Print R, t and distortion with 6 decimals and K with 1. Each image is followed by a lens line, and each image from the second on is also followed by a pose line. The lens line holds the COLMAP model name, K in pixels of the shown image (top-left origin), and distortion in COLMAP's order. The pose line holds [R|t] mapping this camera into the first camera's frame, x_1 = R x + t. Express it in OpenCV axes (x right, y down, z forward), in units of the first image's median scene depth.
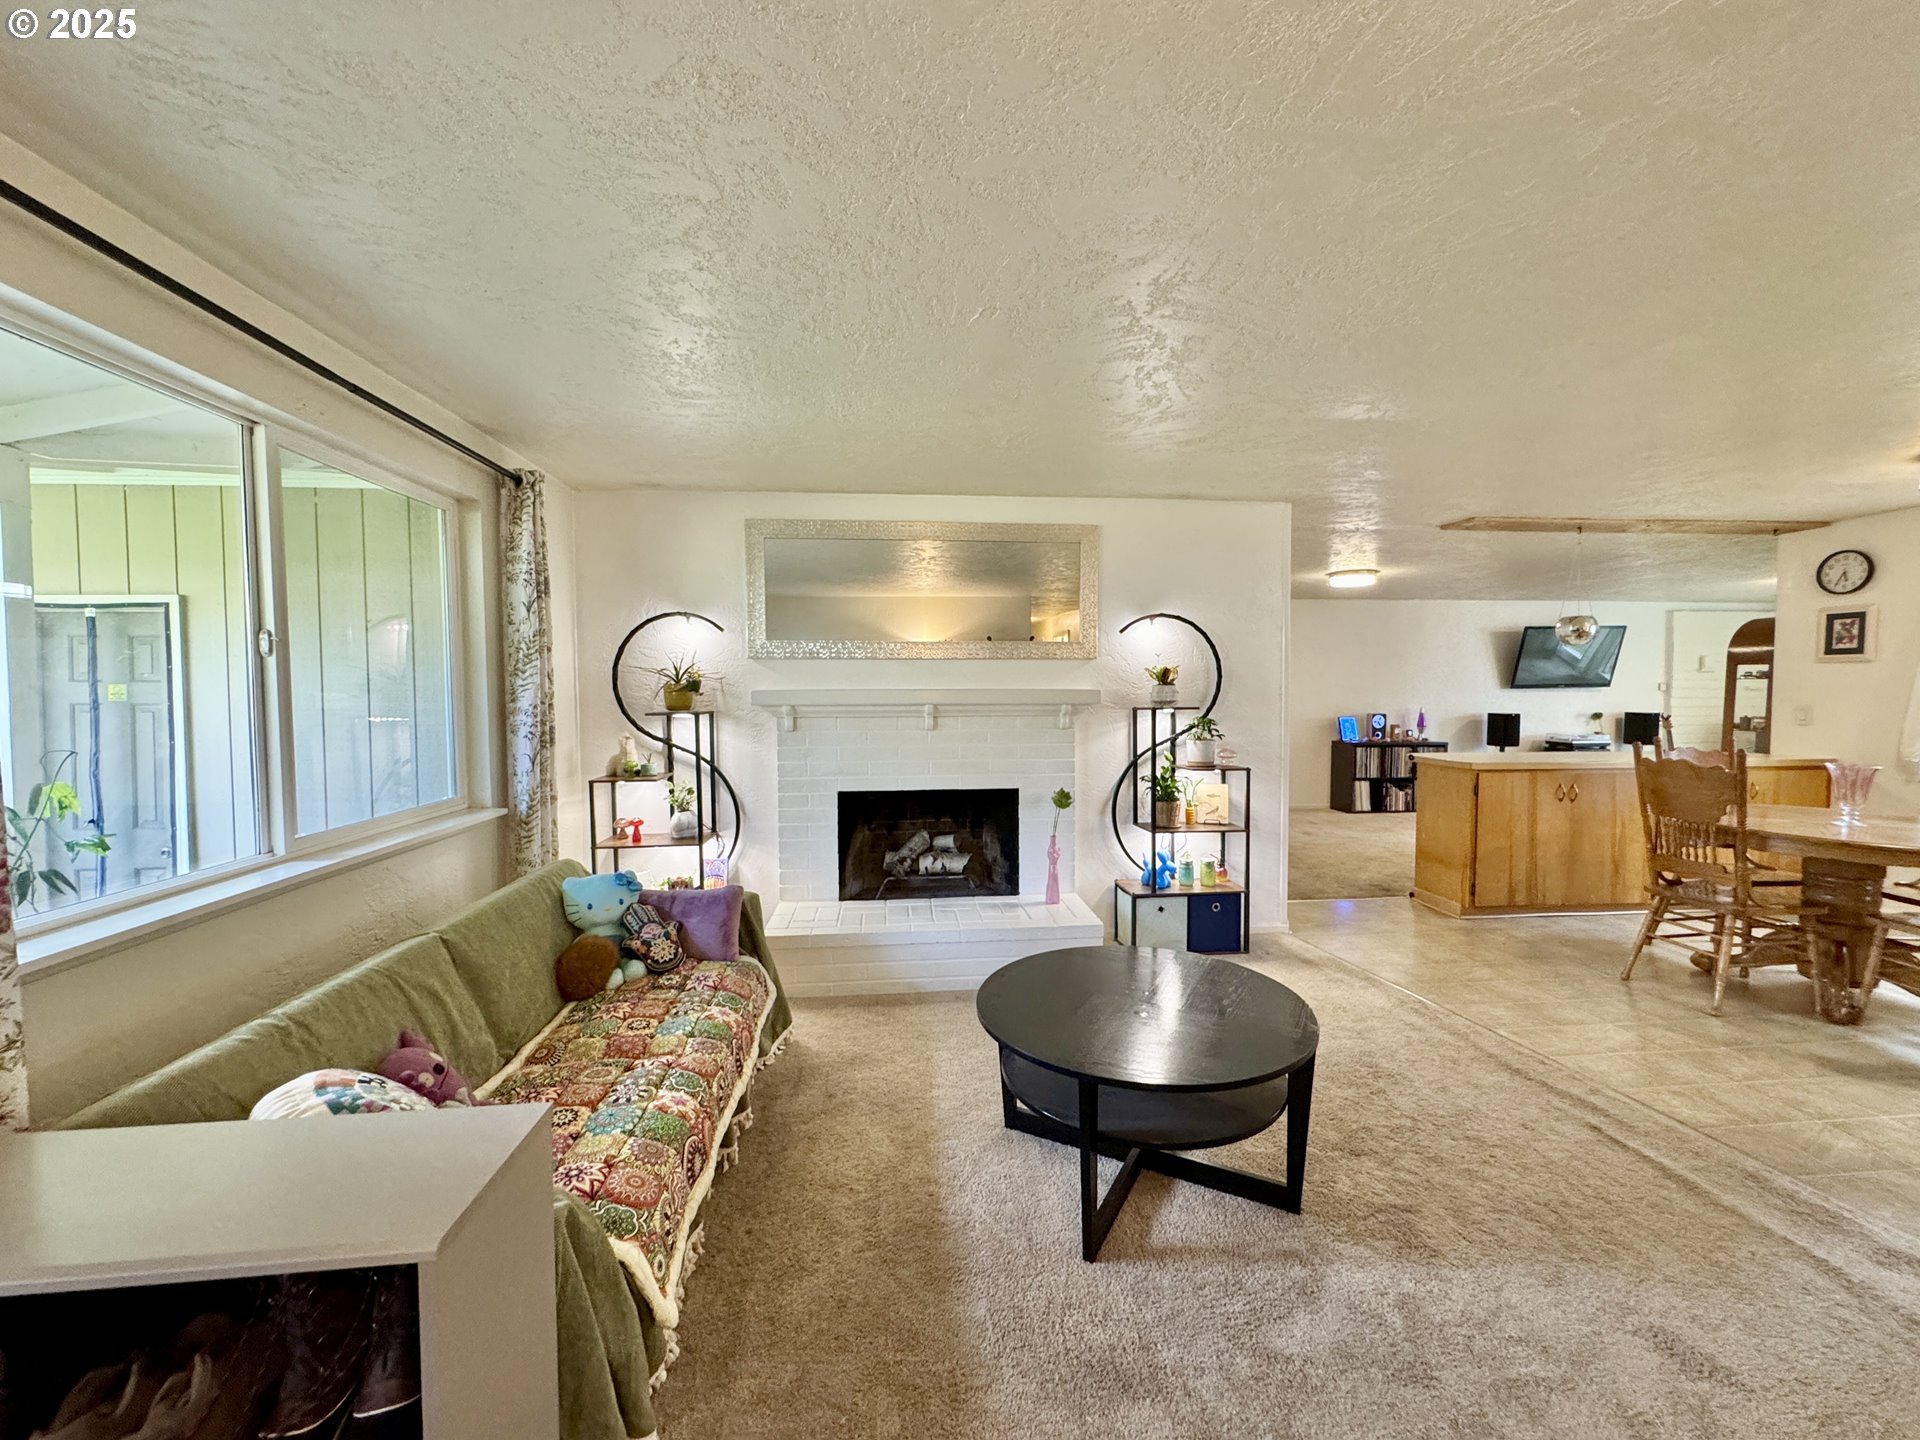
lens RADIAL K [[770.3, 0, 956.9], [0, 770.3, 718.6], [0, 0, 1]] dist [-0.001329, -0.000385]
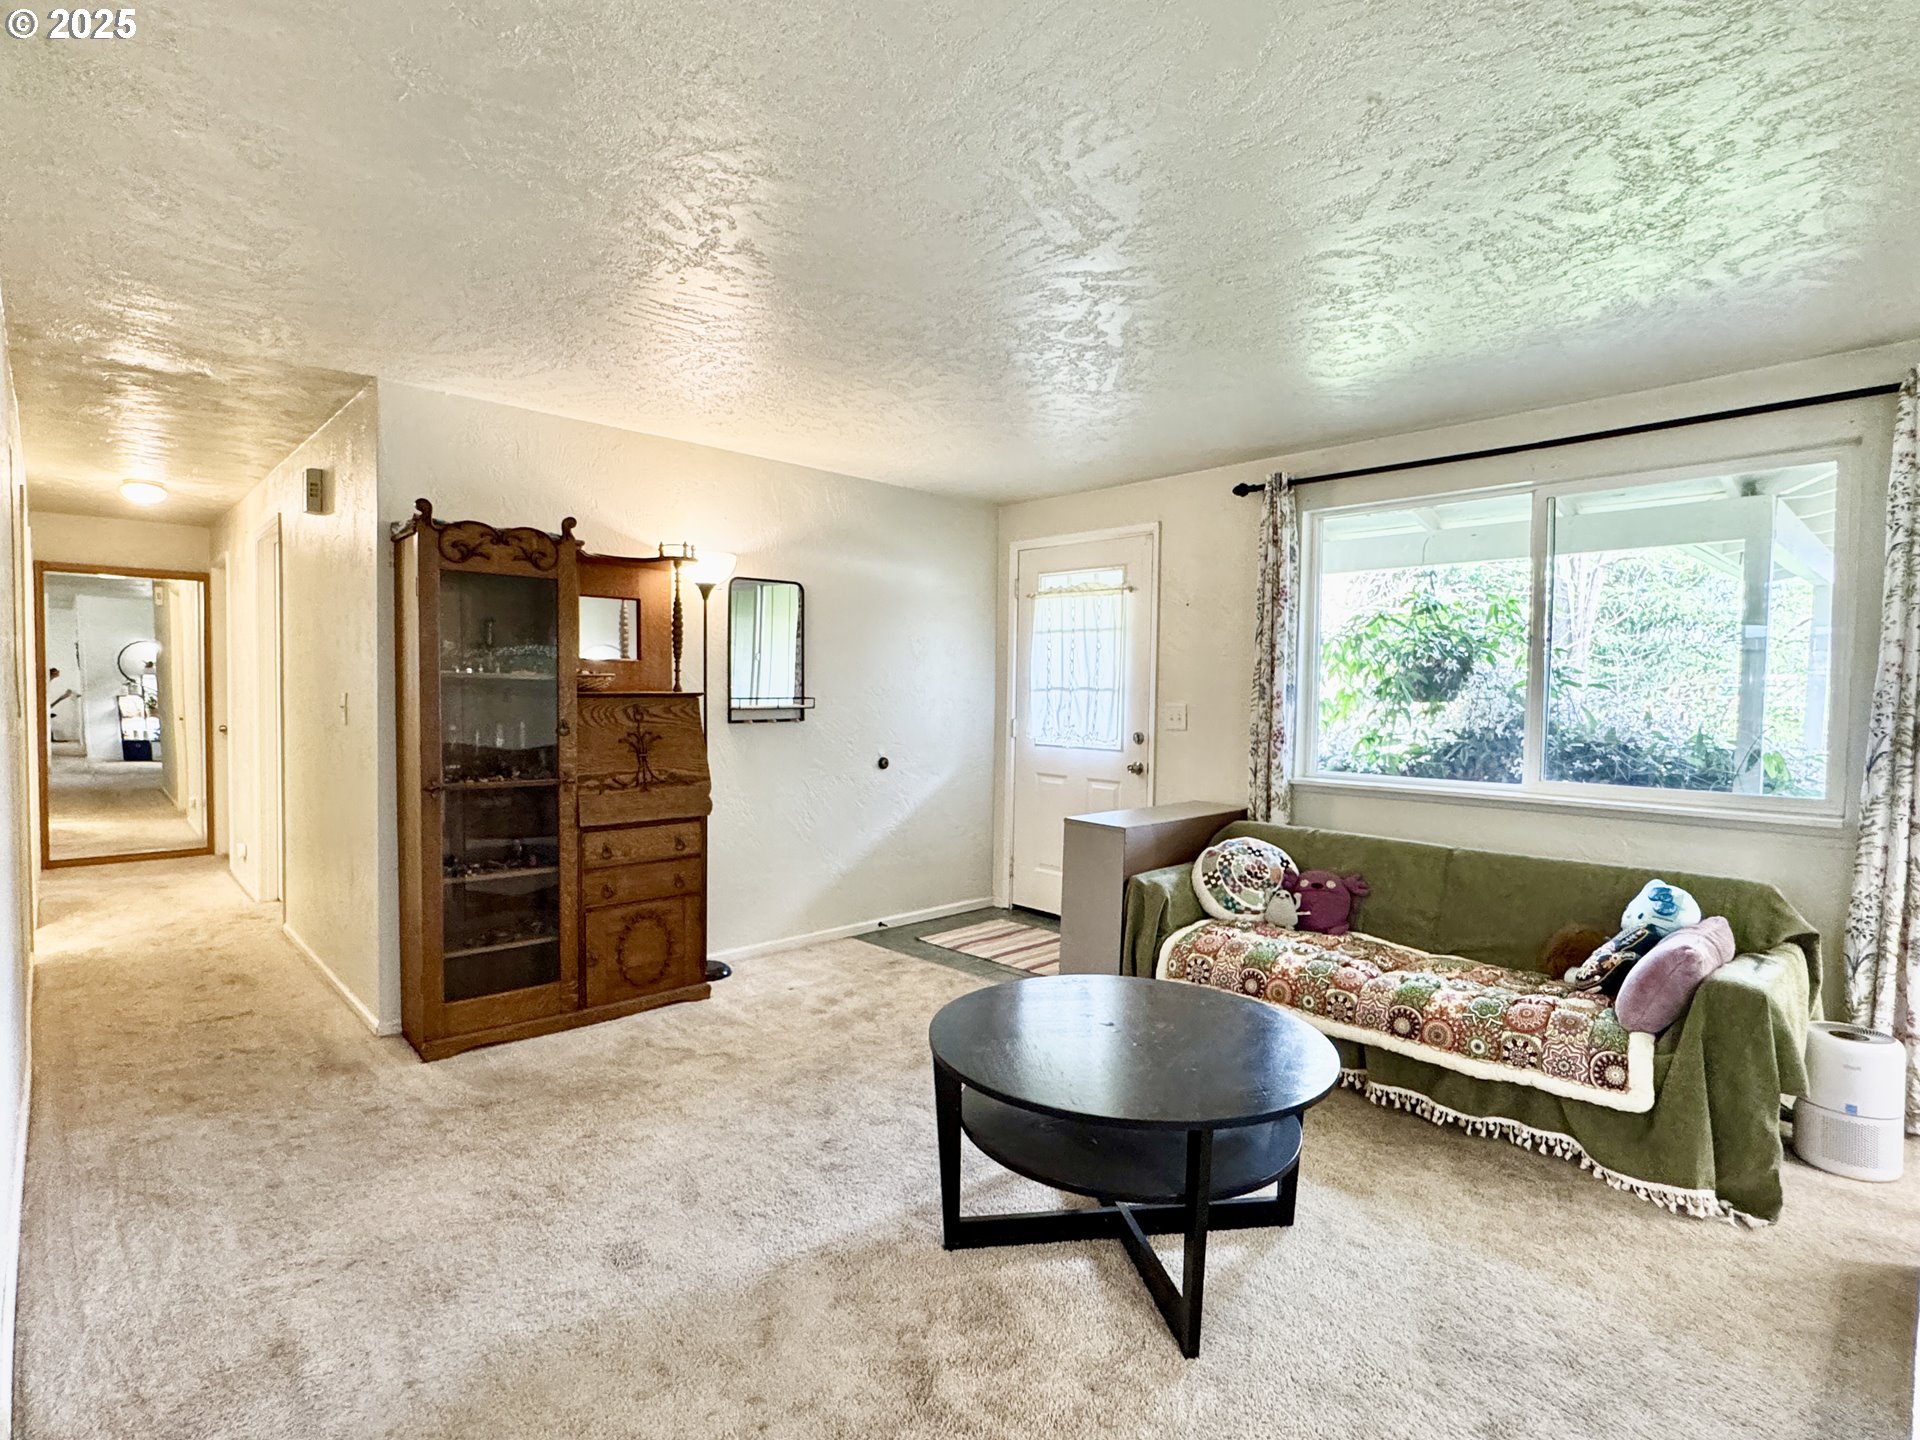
lens RADIAL K [[958.4, 0, 956.9], [0, 958.4, 720.9], [0, 0, 1]] dist [-0.000128, -0.000330]
pose [[-0.789388, 0.014853, -0.613715, 0.572640], [-0.034343, 0.997073, 0.068304, -0.017965], [0.612934, 0.074995, -0.786567, 0.951599]]
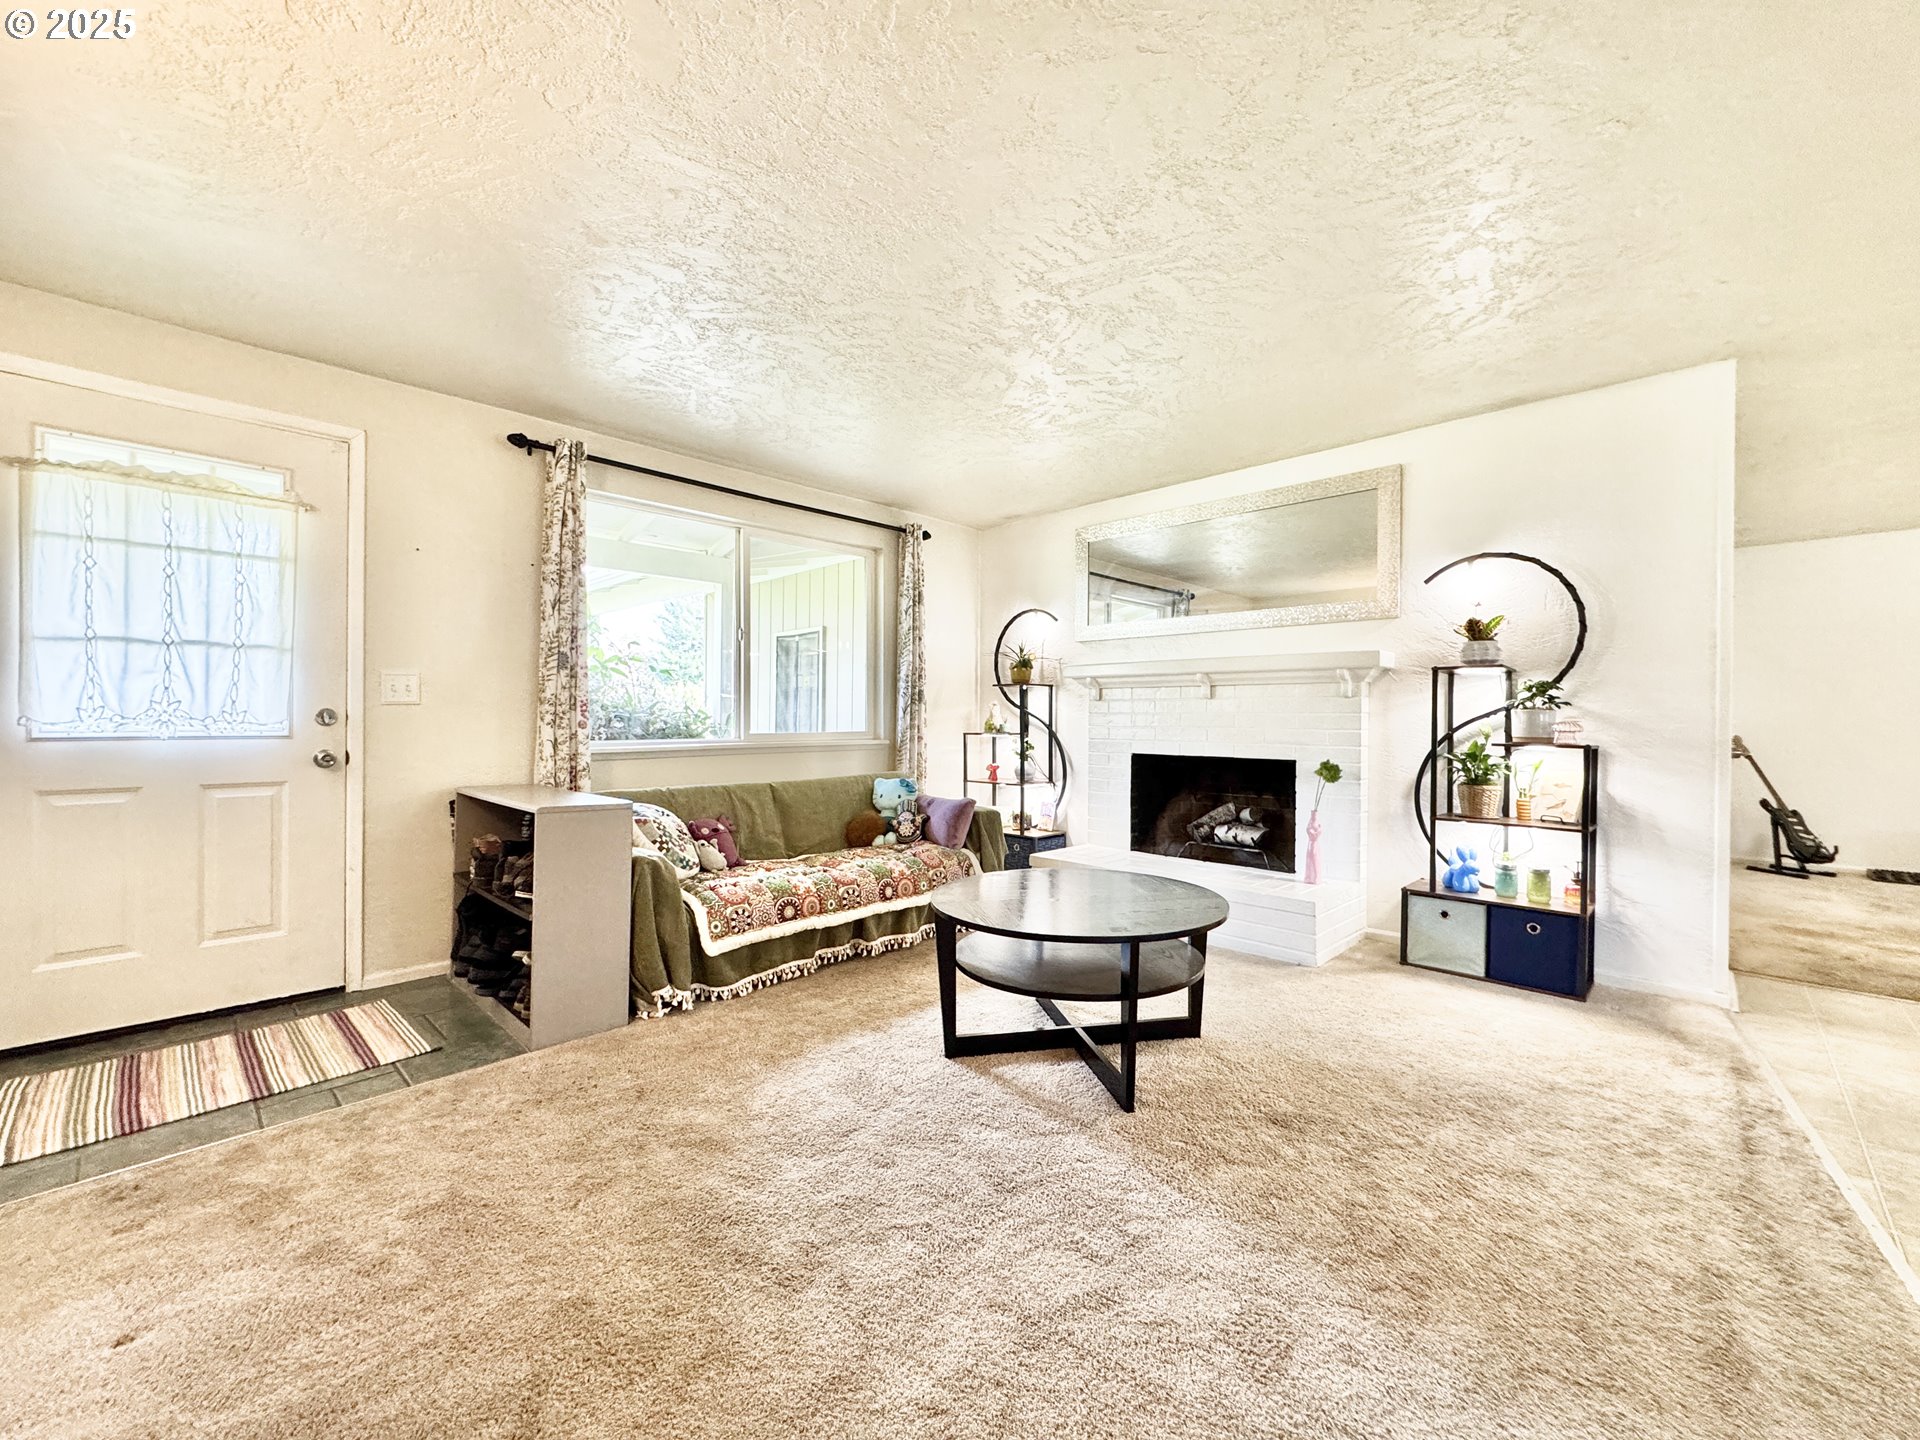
lens RADIAL K [[770.3, 0, 962.7], [0, 770.3, 720.6], [0, 0, 1]] dist [-0.001329, -0.000385]
pose [[0.643957, 0.011027, -0.764982, 0.561805], [-0.038583, 0.999092, -0.018078, 0.077793], [0.764088, 0.041156, 0.643798, 0.078540]]
